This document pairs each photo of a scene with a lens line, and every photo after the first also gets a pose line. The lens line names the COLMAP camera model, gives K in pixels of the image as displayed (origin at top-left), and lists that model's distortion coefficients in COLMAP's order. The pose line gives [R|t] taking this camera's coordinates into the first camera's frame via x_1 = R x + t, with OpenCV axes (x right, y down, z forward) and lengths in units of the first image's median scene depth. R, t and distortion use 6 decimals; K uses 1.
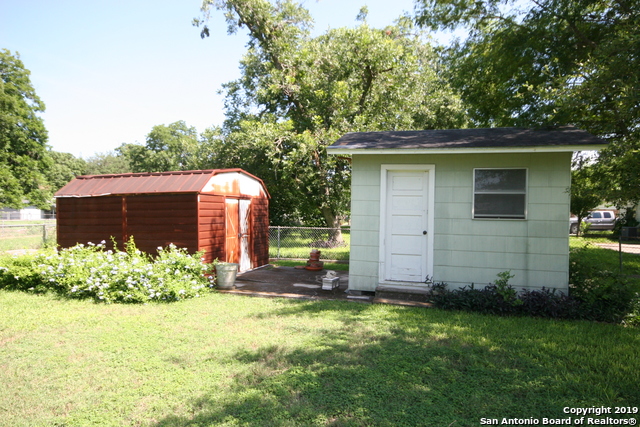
lens RADIAL K [[399.3, 0, 319.7], [0, 399.3, 220.6], [0, 0, 1]] dist [0.003396, 0.002465]
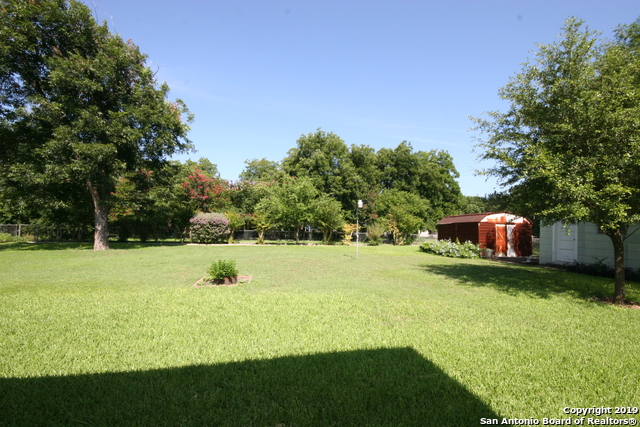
lens RADIAL K [[300.5, 0, 321.8], [0, 300.5, 215.3], [0, 0, 1]] dist [0.029862, -0.023239]
pose [[0.479303, -0.030285, -0.877127, 0.816329], [-0.045476, 0.997205, -0.059282, 0.045692], [0.876471, 0.068302, 0.476586, -0.752825]]
